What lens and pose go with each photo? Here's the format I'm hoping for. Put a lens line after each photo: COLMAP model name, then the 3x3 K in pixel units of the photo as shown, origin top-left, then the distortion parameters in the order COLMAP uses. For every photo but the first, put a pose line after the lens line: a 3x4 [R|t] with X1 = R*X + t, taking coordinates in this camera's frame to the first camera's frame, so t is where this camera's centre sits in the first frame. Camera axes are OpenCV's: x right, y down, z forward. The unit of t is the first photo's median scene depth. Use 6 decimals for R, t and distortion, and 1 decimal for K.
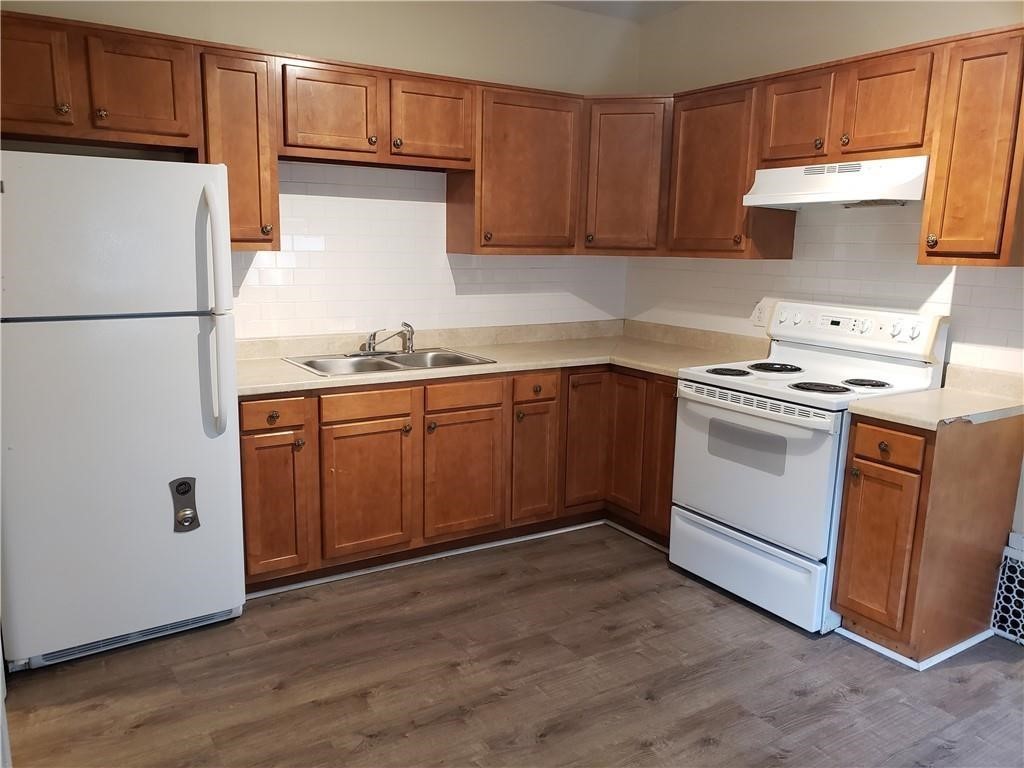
lens RADIAL K [[783.0, 0, 514.1], [0, 783.0, 392.1], [0, 0, 1]] dist [0.023971, -0.014594]
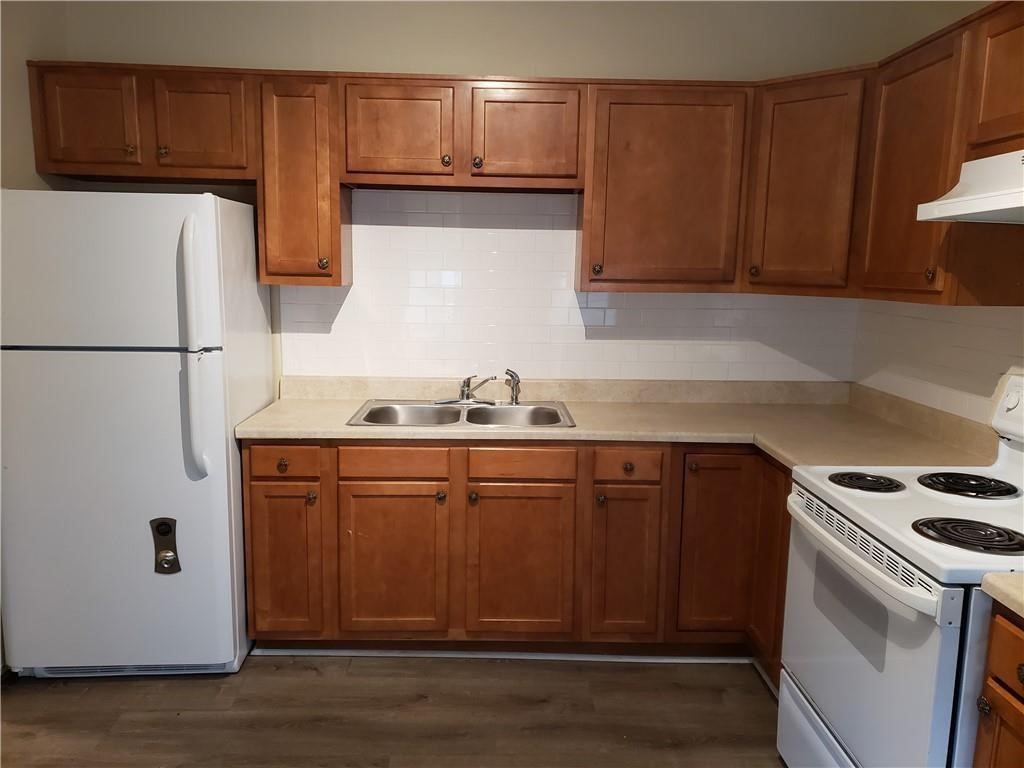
lens RADIAL K [[801.9, 0, 518.2], [0, 801.9, 388.0], [0, 0, 1]] dist [0.042174, -0.010476]
pose [[0.853443, 0.076574, -0.515531, 0.367177], [-0.100152, 0.994809, -0.018036, -0.061297], [0.511474, 0.067024, 0.856681, 0.292576]]
